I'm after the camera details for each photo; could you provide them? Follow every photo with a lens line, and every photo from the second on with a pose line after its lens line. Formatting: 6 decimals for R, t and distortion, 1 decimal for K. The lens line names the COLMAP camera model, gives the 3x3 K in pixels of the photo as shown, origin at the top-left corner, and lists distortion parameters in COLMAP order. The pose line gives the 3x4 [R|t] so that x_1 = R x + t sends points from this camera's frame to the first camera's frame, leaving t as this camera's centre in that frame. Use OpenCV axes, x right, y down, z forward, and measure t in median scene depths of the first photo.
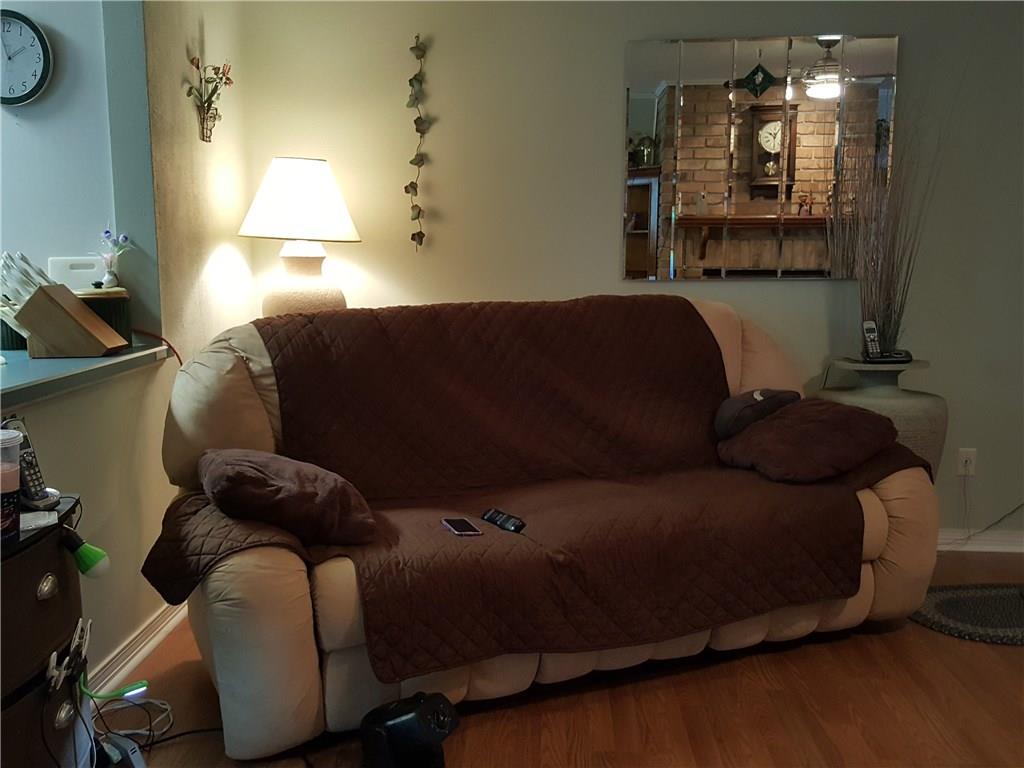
lens RADIAL K [[994.8, 0, 485.3], [0, 994.8, 392.4], [0, 0, 1]] dist [0.151460, -0.305813]
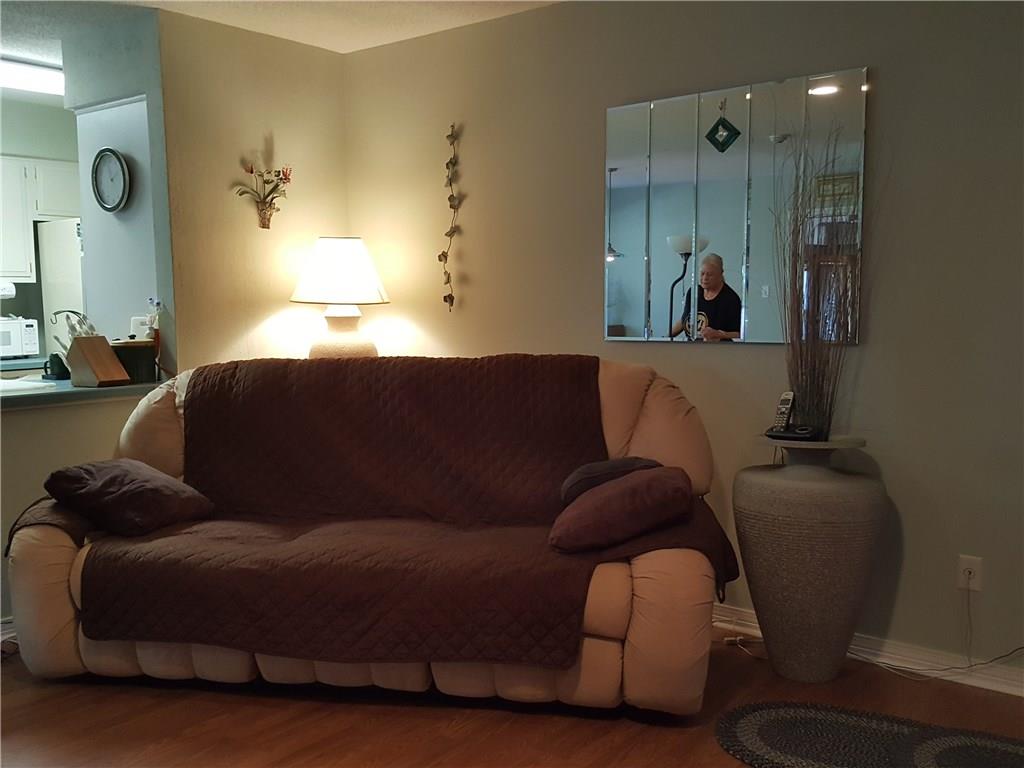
lens RADIAL K [[994.8, 0, 485.3], [0, 994.8, 392.4], [0, 0, 1]] dist [0.151460, -0.305813]
pose [[0.813891, 0.047688, -0.579057, 0.635878], [-0.078645, 0.996496, -0.028474, -0.021706], [0.575671, 0.068715, 0.814789, 0.113926]]
